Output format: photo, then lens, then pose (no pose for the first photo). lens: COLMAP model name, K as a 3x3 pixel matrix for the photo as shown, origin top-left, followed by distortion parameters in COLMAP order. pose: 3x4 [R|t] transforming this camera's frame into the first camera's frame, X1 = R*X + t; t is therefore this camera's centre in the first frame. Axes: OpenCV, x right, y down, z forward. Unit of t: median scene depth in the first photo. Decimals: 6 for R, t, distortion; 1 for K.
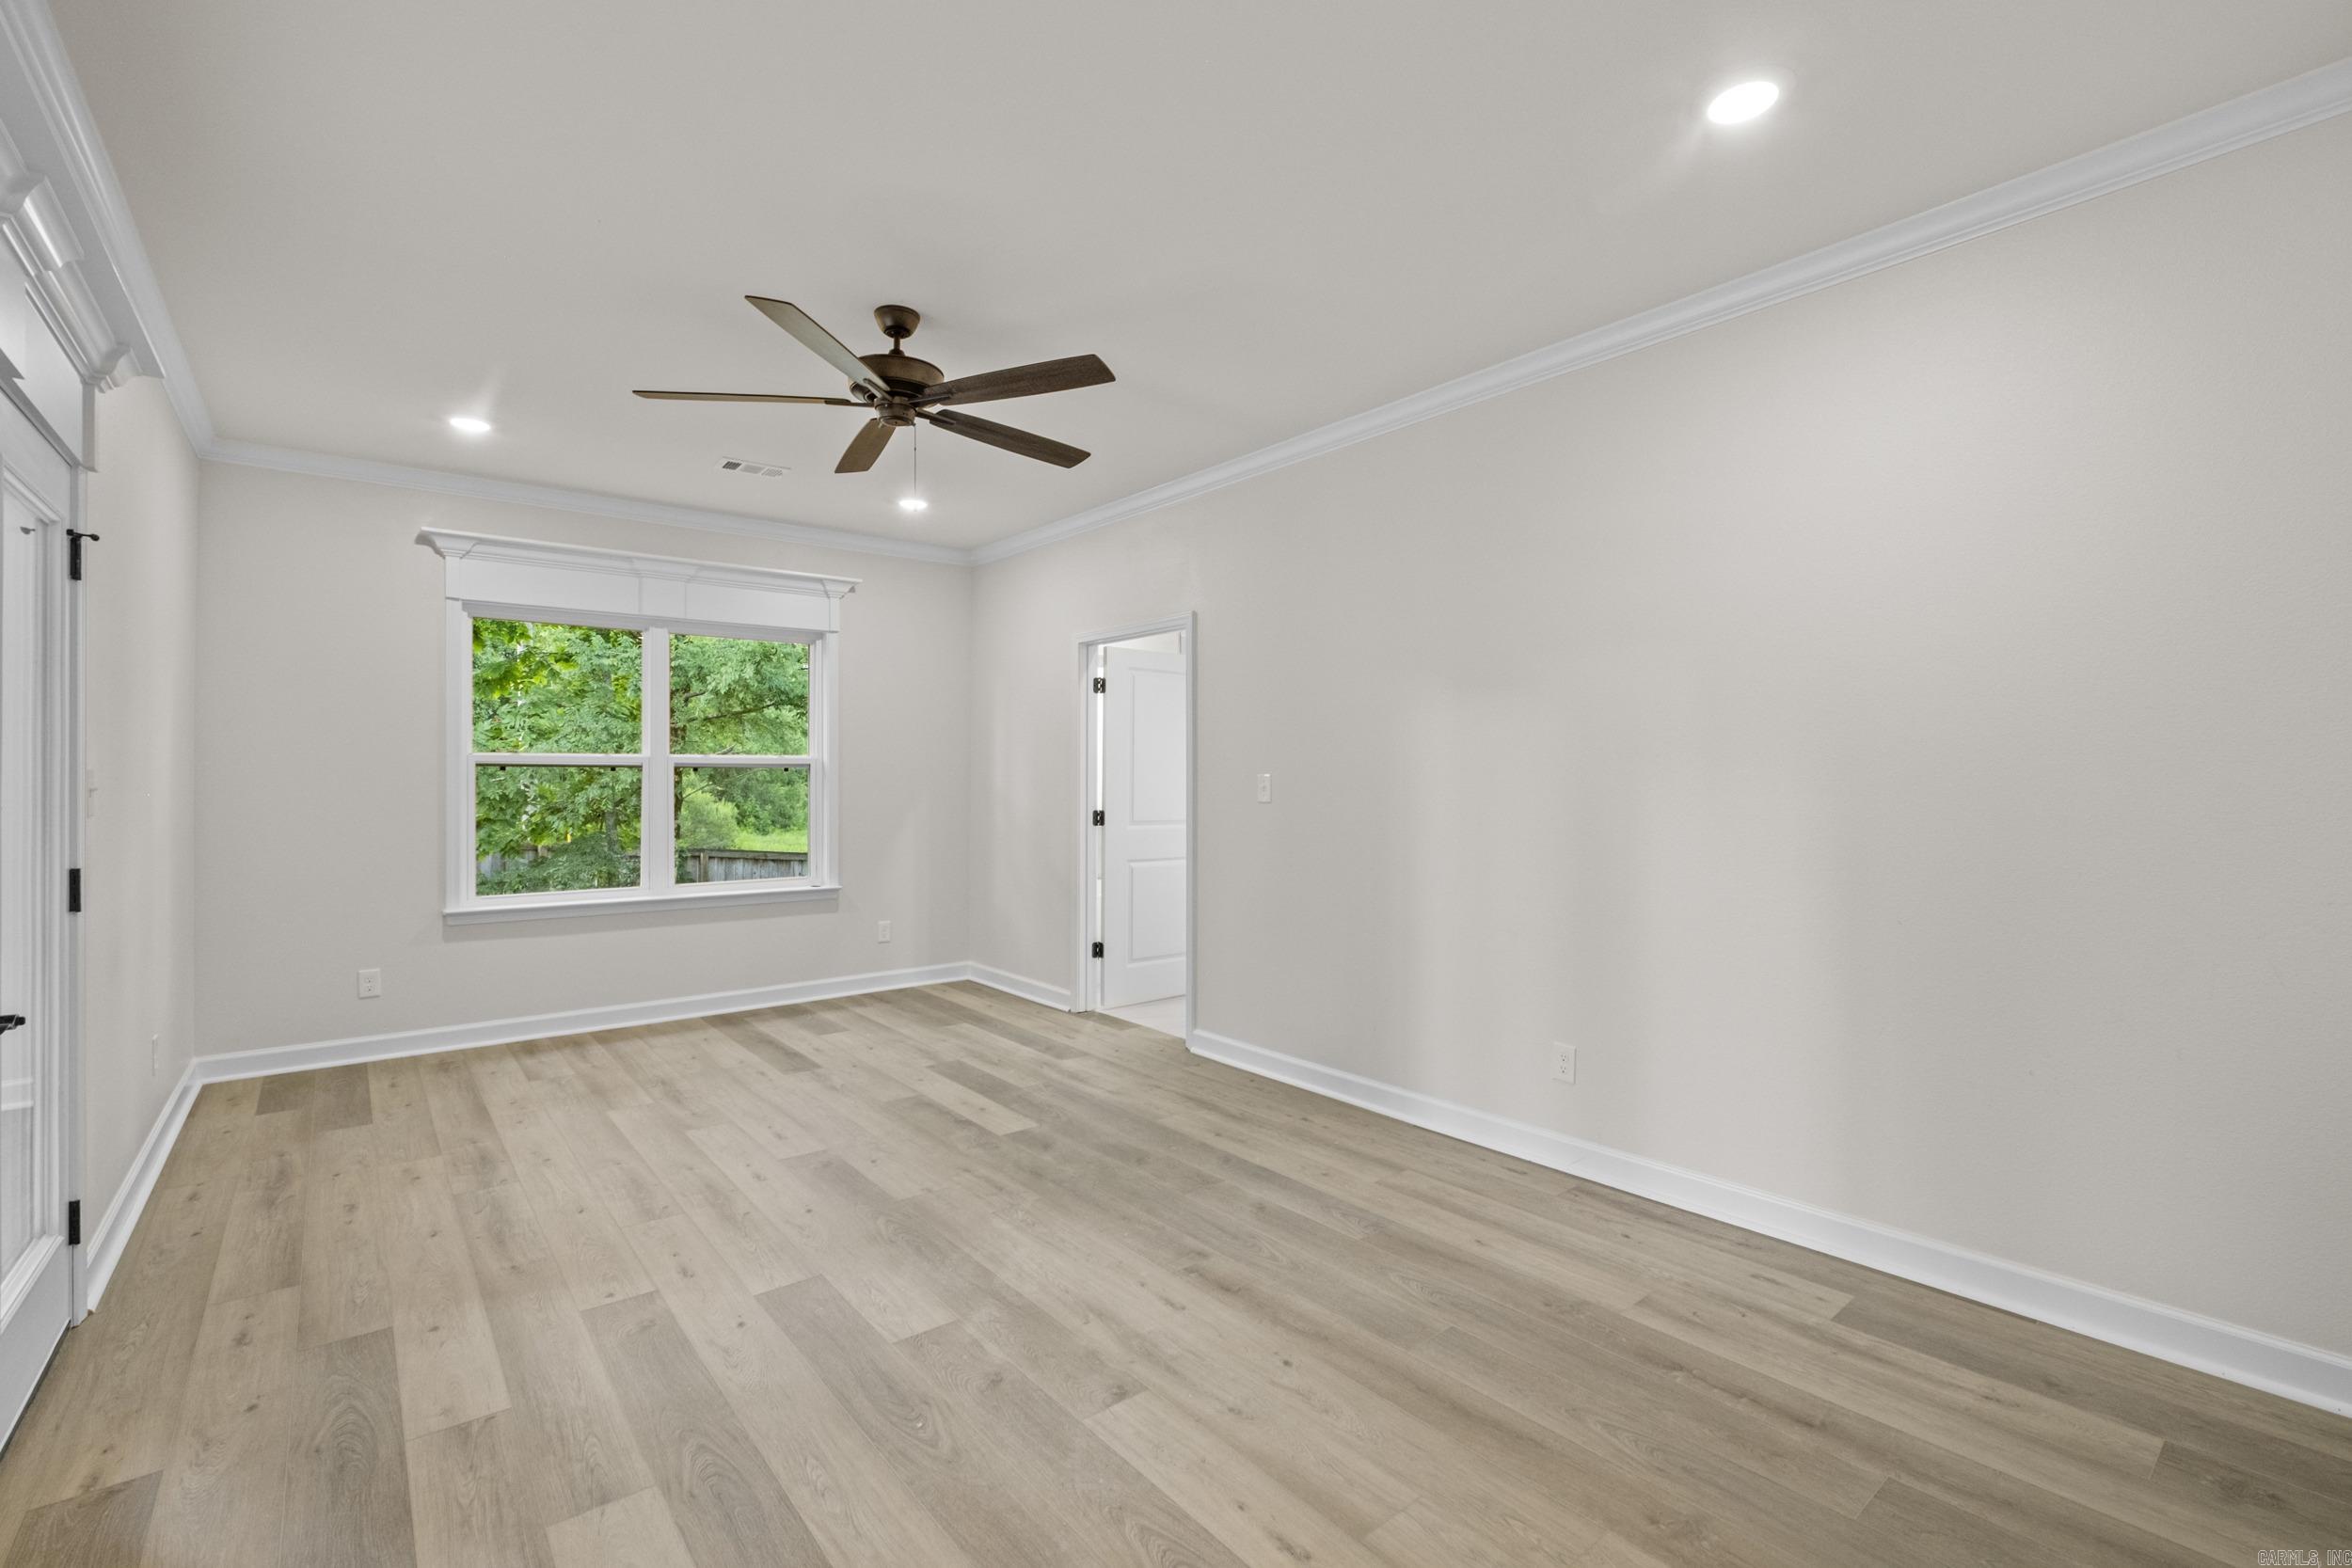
lens RADIAL K [[1033.8, 0, 1129.4], [0, 1033.8, 791.4], [0, 0, 1]] dist [-0.009802, 0.000202]
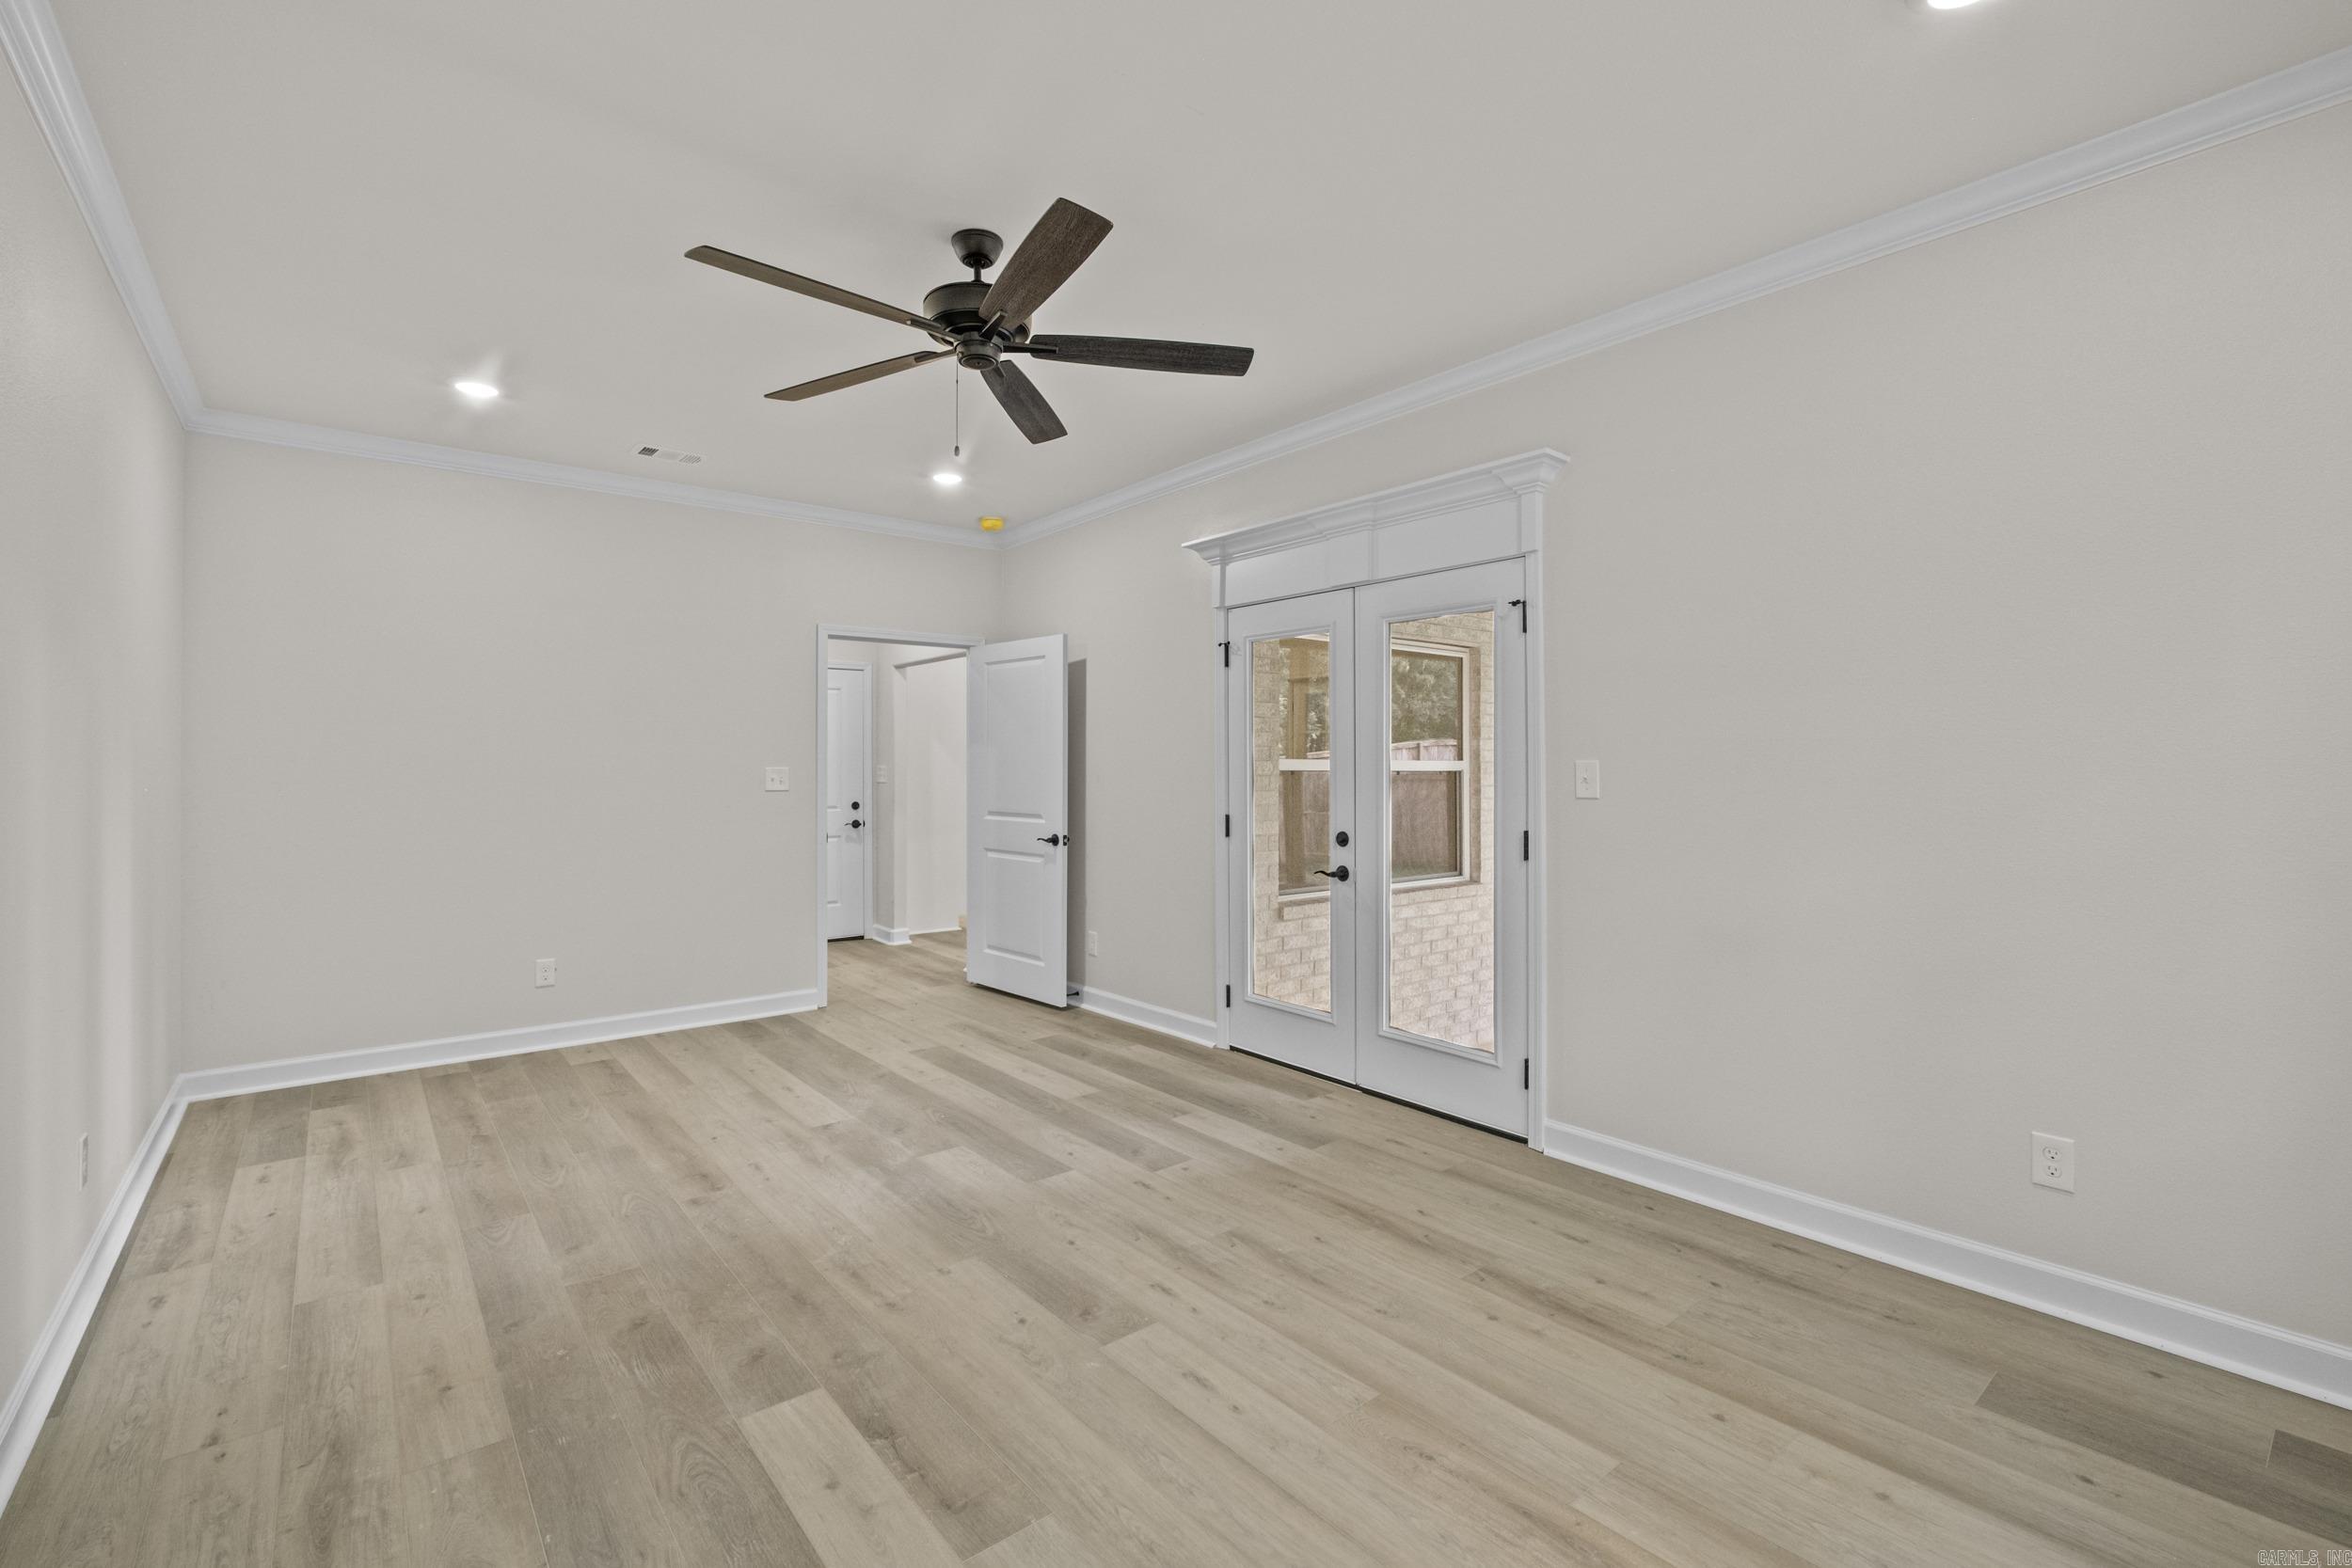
lens RADIAL K [[1017.4, 0, 1158.2], [0, 1017.4, 776.9], [0, 0, 1]] dist [-0.007234, 0.000442]
pose [[-0.999533, 0.005157, -0.030104, -0.396161], [0.004505, 0.999755, 0.021684, -0.031645], [0.030208, 0.021538, -0.999312, 2.074913]]
